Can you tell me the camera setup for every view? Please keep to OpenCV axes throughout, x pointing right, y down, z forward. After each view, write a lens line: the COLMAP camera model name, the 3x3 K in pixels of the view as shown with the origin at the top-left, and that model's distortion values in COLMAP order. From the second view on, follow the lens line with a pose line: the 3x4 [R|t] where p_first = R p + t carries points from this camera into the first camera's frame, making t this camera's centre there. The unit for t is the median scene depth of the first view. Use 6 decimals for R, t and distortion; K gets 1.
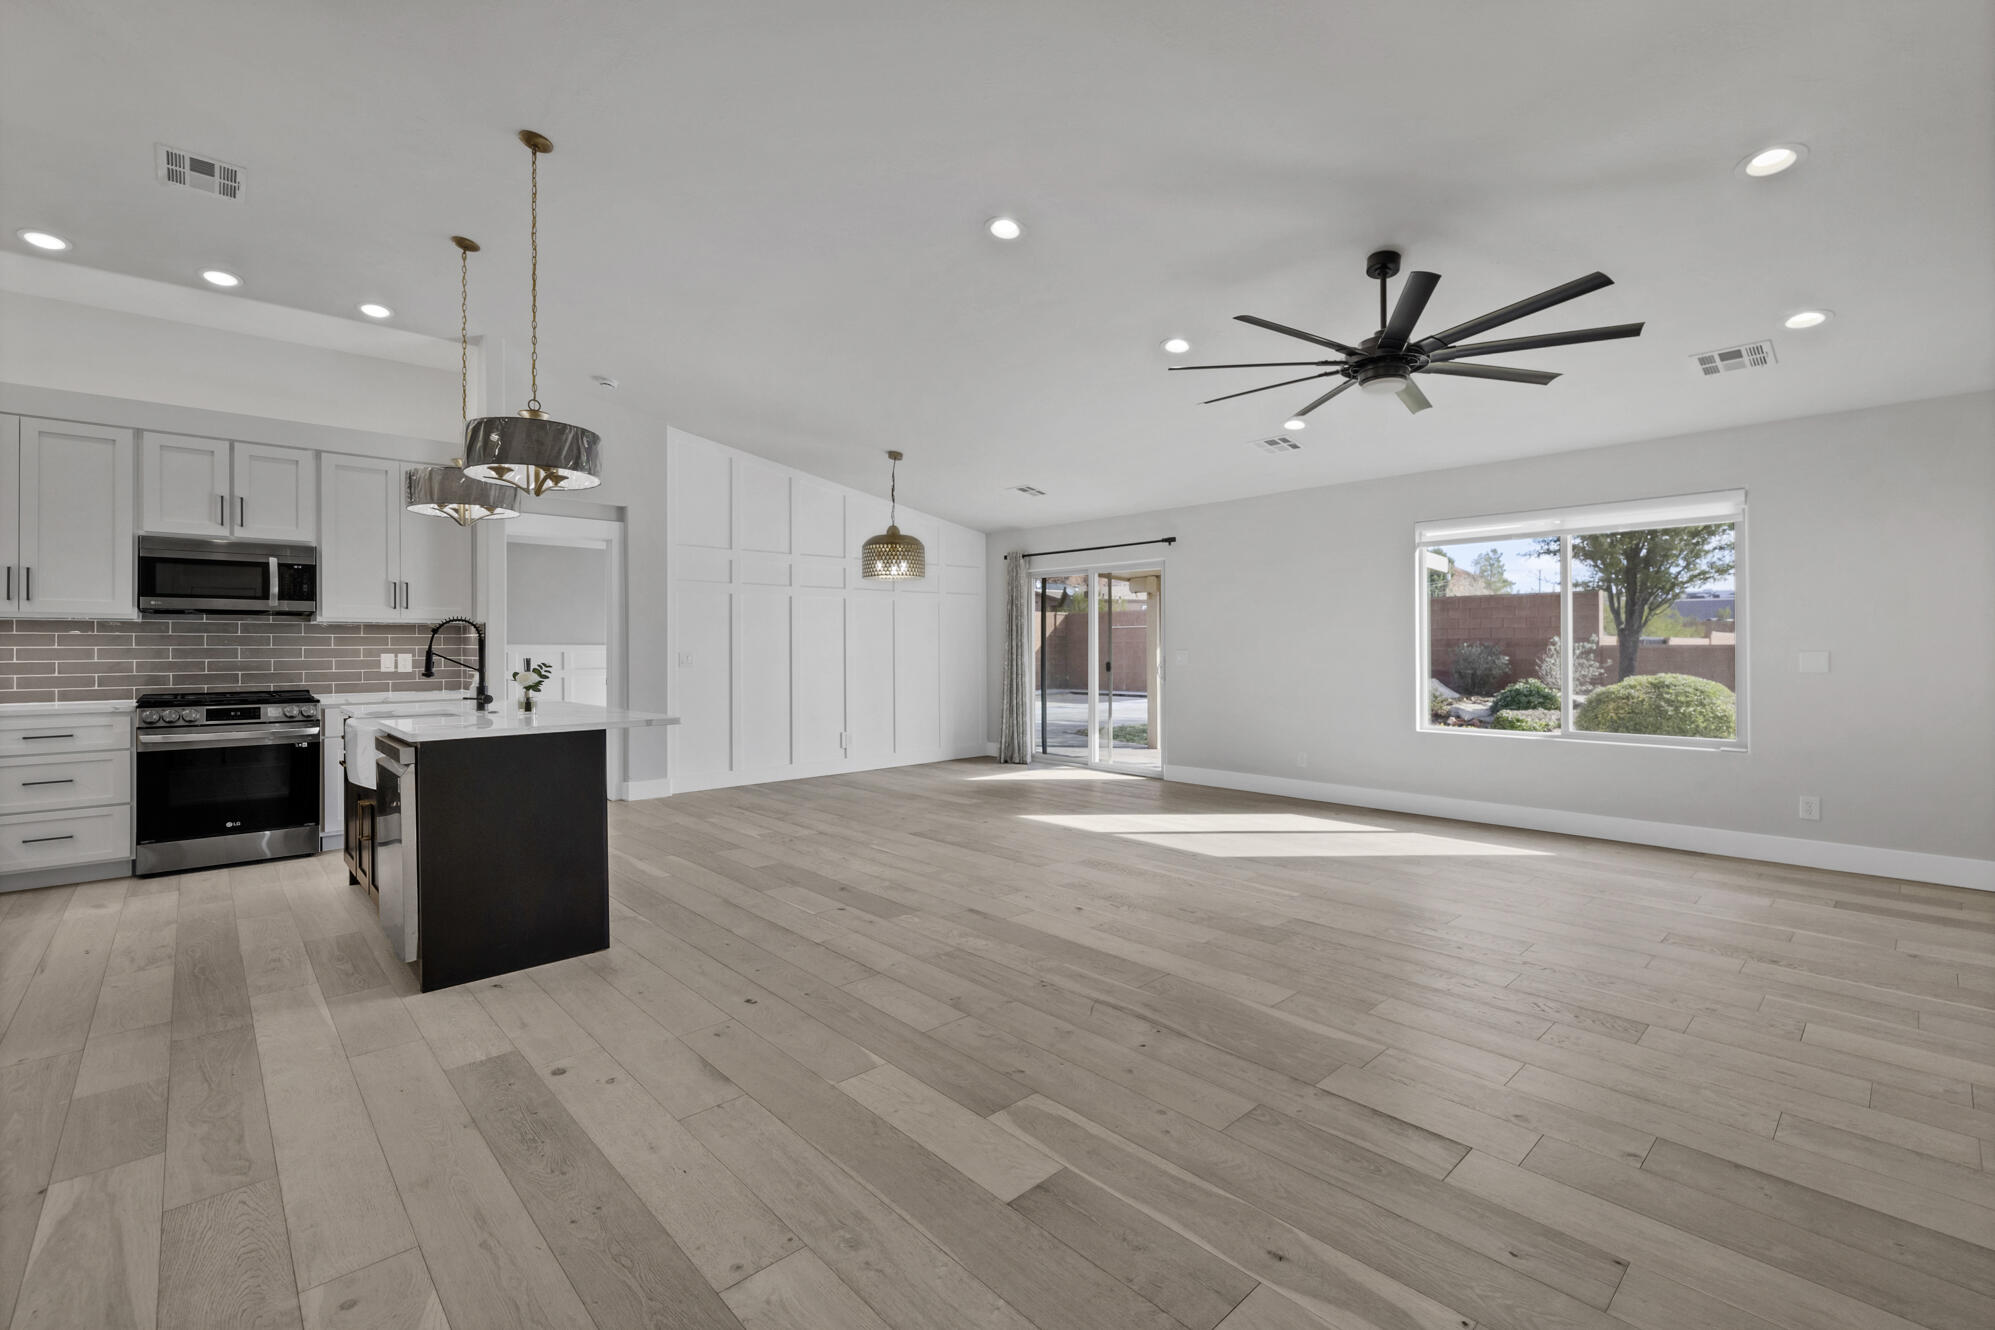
lens RADIAL K [[863.4, 0, 1003.3], [0, 863.4, 645.8], [0, 0, 1]] dist [0.001842, -0.000499]
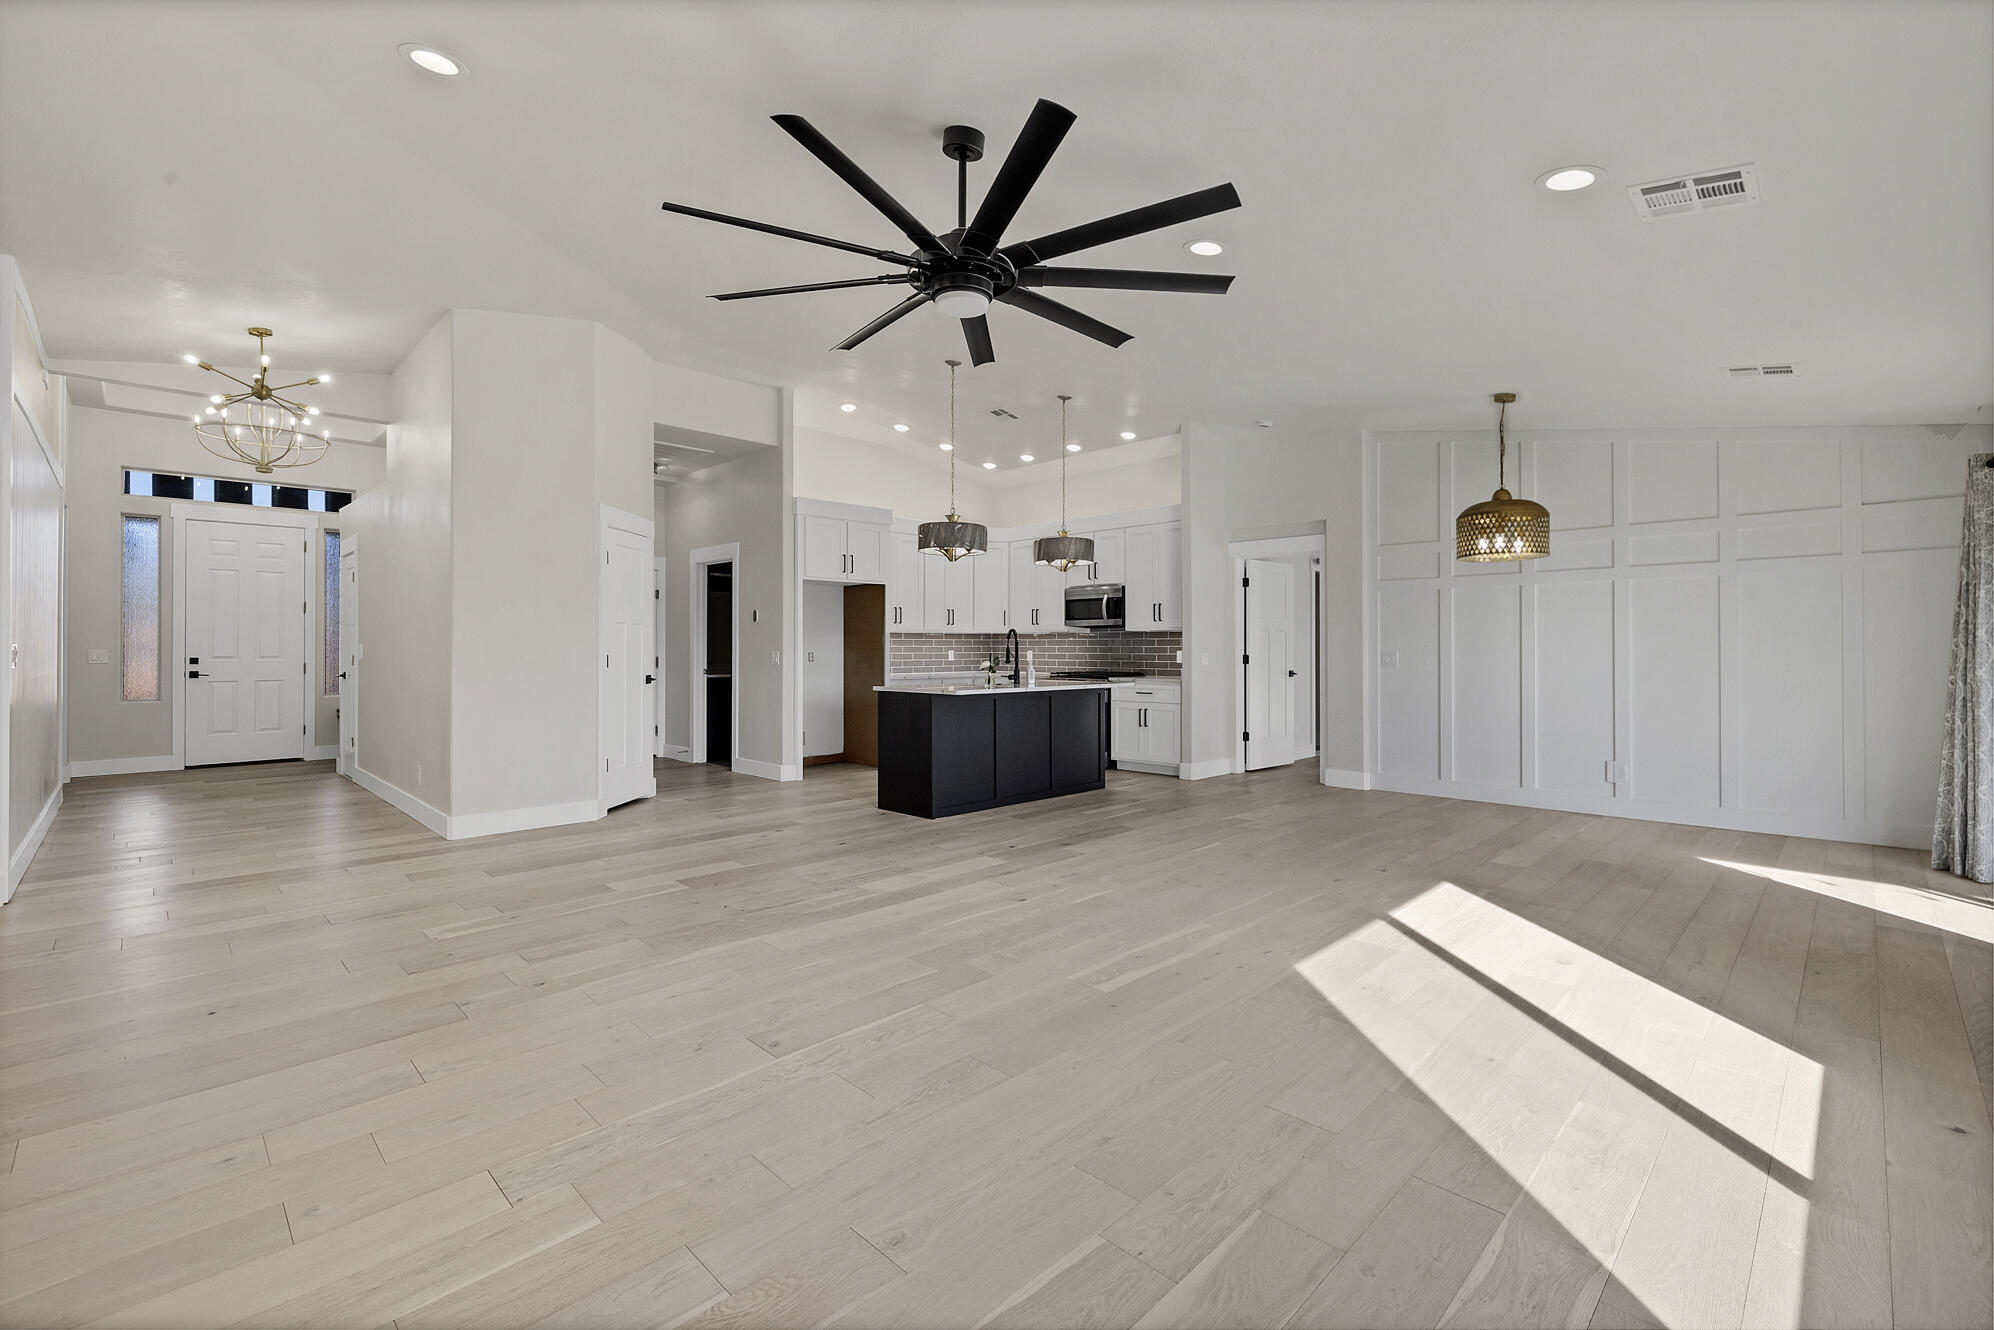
lens RADIAL K [[863.0, 0, 1002.8], [0, 863.0, 645.9], [0, 0, 1]] dist [0.001842, -0.000499]
pose [[0.032608, 0.000415, -0.999468, 0.908747], [0.003258, 0.999995, 0.000521, -0.001471], [0.999463, -0.003273, 0.032607, 0.765084]]
